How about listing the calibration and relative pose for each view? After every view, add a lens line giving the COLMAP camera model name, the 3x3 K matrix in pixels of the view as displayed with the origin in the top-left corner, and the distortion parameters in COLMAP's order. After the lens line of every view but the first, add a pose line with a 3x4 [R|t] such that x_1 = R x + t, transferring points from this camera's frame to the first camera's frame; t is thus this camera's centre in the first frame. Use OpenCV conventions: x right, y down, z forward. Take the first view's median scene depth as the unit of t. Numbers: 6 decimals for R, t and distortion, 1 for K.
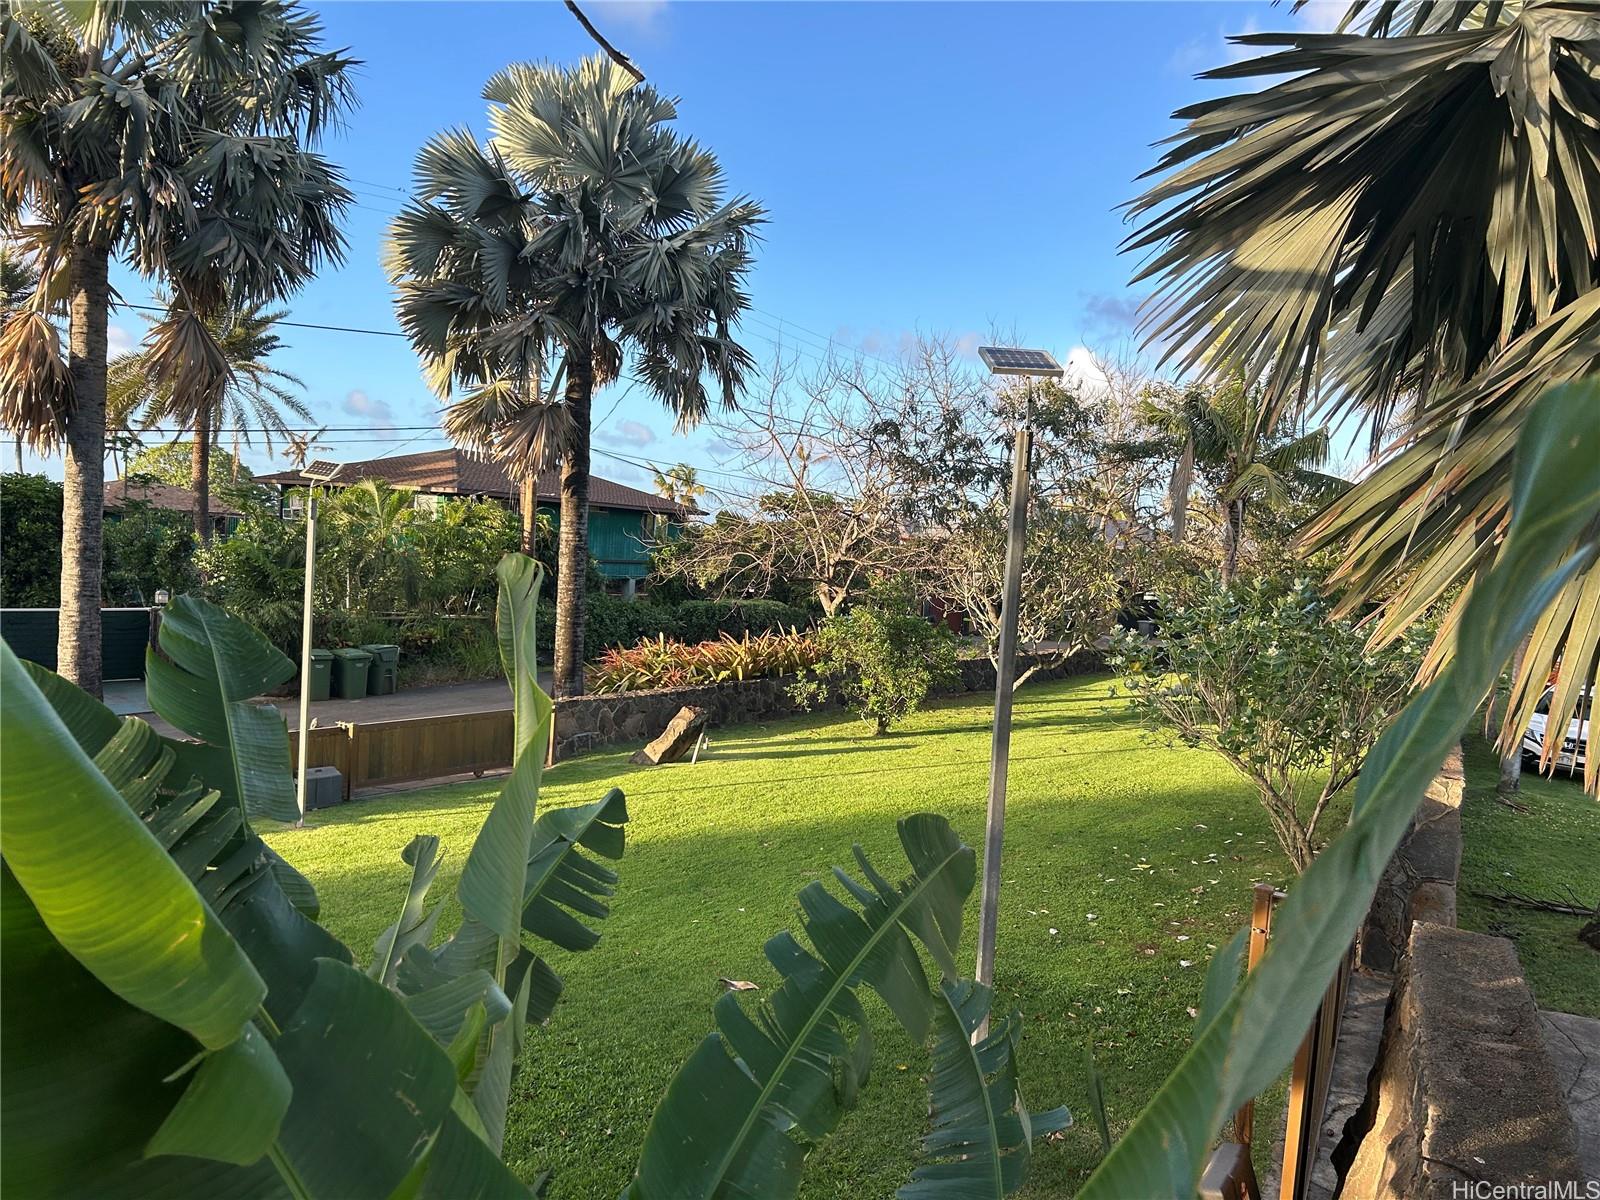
lens RADIAL K [[1203.6, 0, 796.0], [0, 1203.6, 608.3], [0, 0, 1]] dist [0.056786, -0.067012]
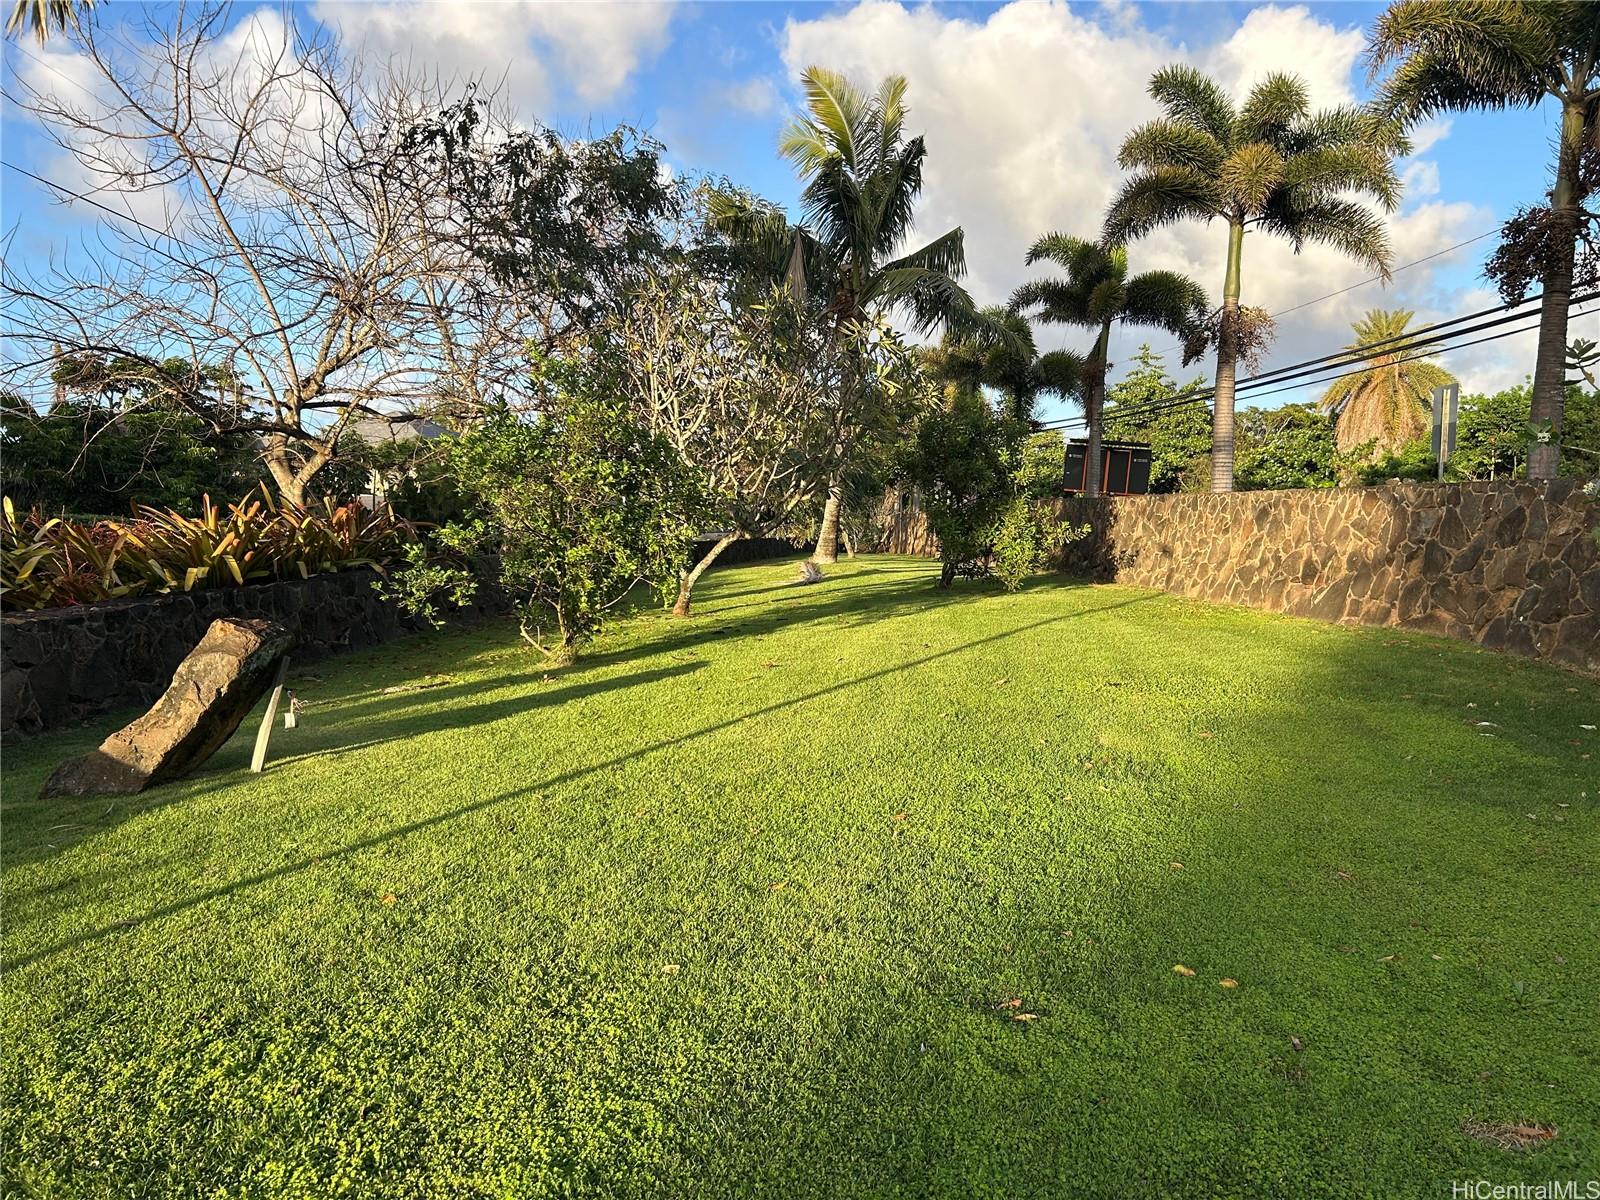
lens RADIAL K [[1203.6, 0, 795.2], [0, 1203.6, 590.4], [0, 0, 1]] dist [0.056786, -0.067012]
pose [[0.841402, -0.073082, 0.535446, -0.124477], [0.060298, 0.997323, 0.041370, 0.059626], [-0.537036, -0.002522, 0.843556, 0.520287]]
